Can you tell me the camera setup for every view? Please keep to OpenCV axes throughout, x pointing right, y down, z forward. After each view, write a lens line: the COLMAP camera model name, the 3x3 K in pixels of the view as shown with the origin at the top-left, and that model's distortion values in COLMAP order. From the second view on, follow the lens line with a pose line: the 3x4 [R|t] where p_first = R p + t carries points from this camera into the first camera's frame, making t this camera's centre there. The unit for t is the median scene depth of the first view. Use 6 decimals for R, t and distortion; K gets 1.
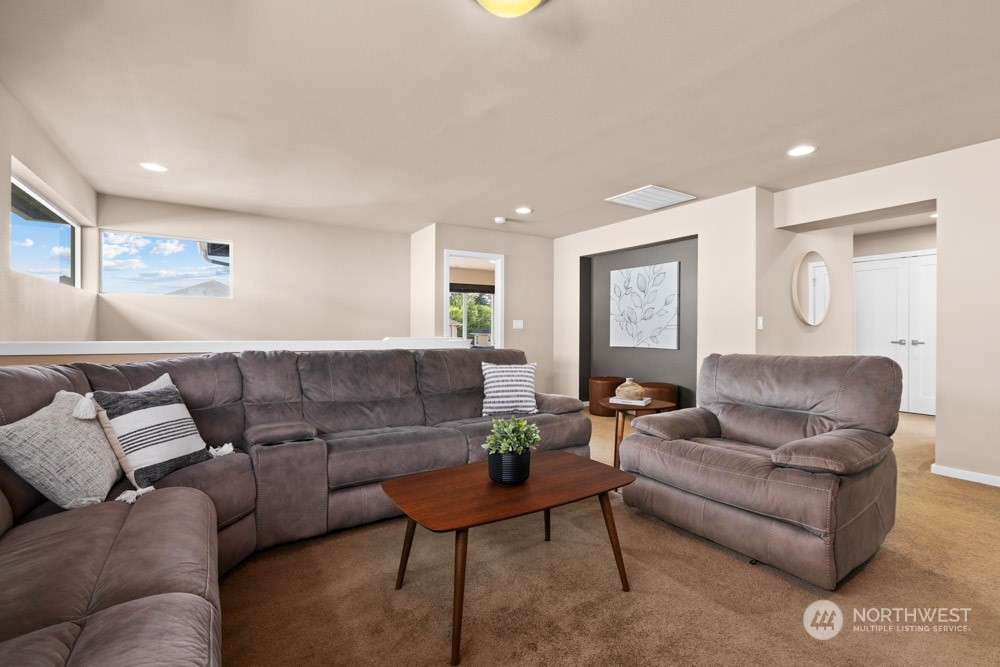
lens RADIAL K [[446.9, 0, 500.0], [0, 446.9, 333.5], [0, 0, 1]] dist [0.002033, 0.000099]
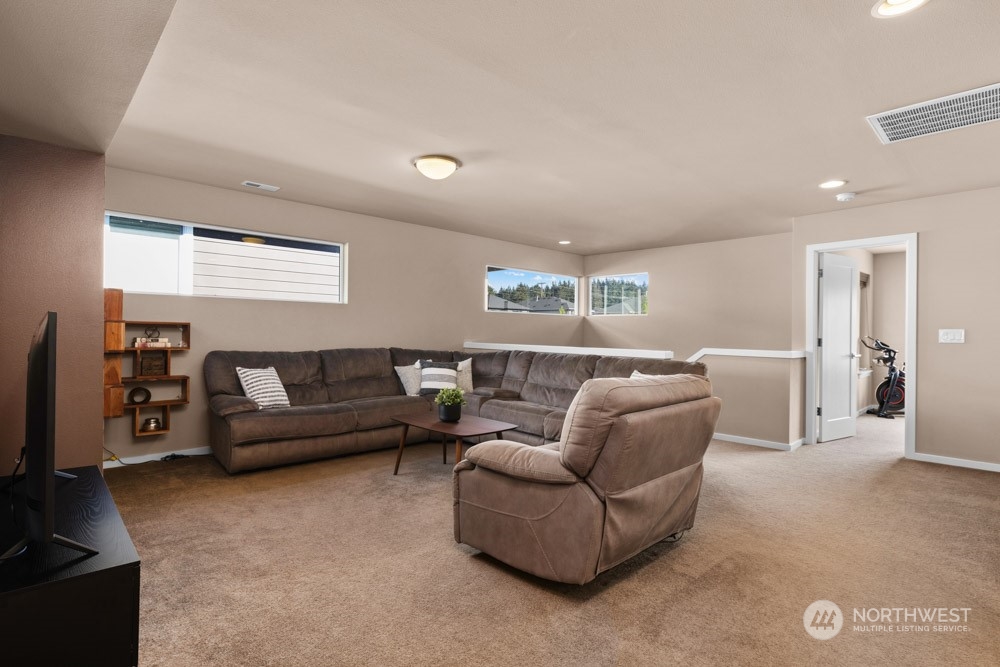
lens RADIAL K [[495.5, 0, 500.0], [0, 495.5, 333.5], [0, 0, 1]] dist [-0.003828, -0.000708]
pose [[0.196763, 0.004588, -0.980440, 1.221228], [-0.019568, 0.999808, 0.000751, -0.025337], [0.980256, 0.019038, 0.196815, 0.470804]]
